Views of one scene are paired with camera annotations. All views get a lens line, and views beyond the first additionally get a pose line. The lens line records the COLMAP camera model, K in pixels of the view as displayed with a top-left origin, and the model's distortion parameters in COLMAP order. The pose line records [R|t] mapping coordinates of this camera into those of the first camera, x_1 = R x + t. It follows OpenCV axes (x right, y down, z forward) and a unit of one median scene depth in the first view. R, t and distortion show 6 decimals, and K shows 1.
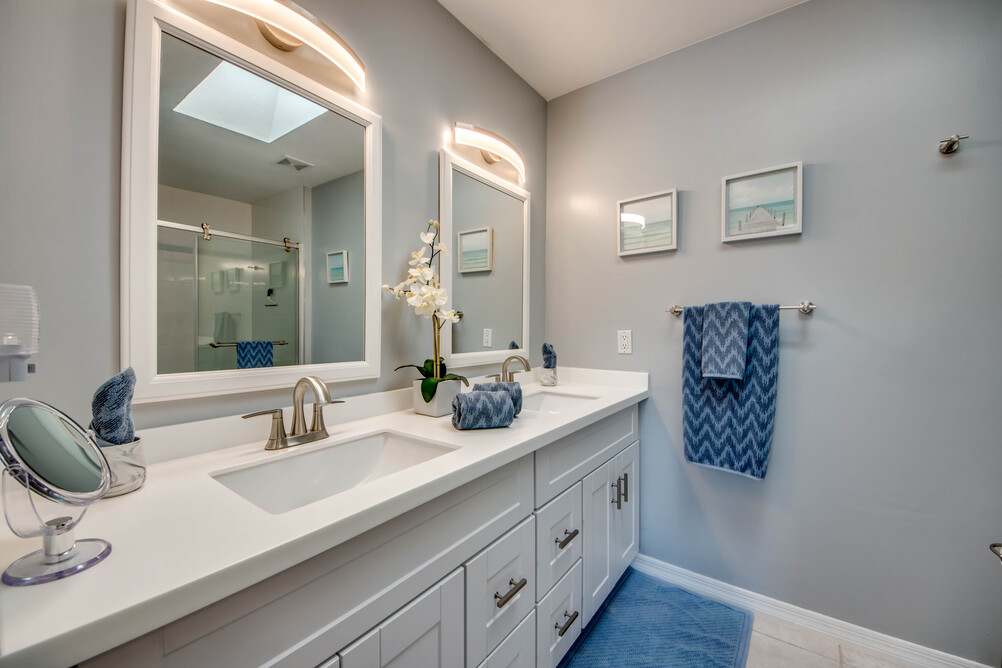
lens RADIAL K [[383.1, 0, 498.0], [0, 383.1, 335.3], [0, 0, 1]] dist [0.009187, -0.007559]
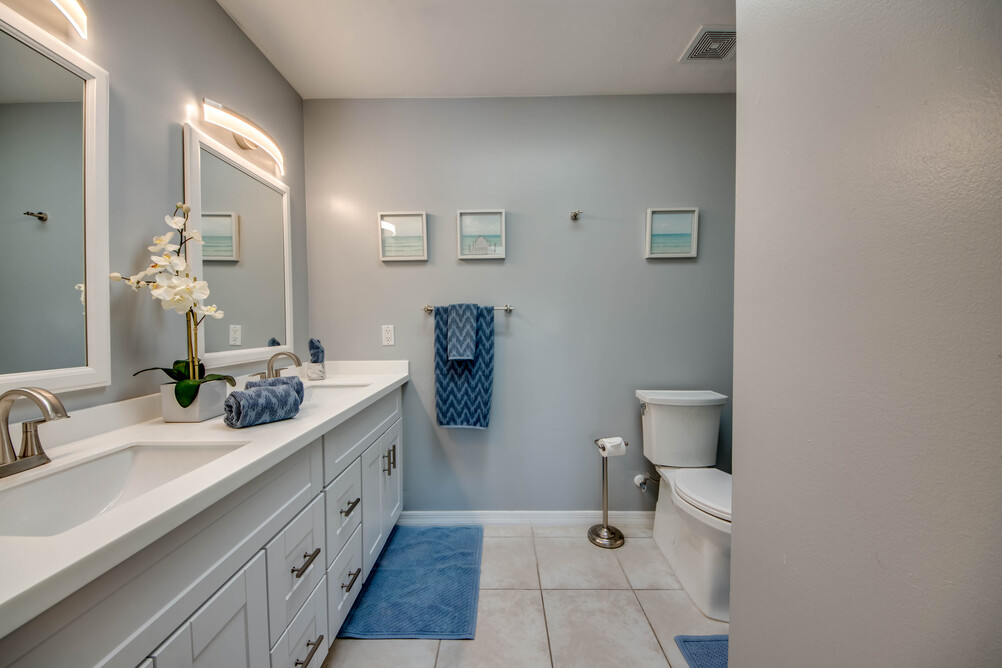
lens RADIAL K [[383.1, 0, 497.7], [0, 383.1, 328.0], [0, 0, 1]] dist [0.009187, -0.007559]
pose [[0.793078, -0.014539, 0.608946, -0.135530], [0.017703, 0.999843, 0.000815, 0.000988], [-0.608862, 0.010134, 0.793211, -0.152348]]
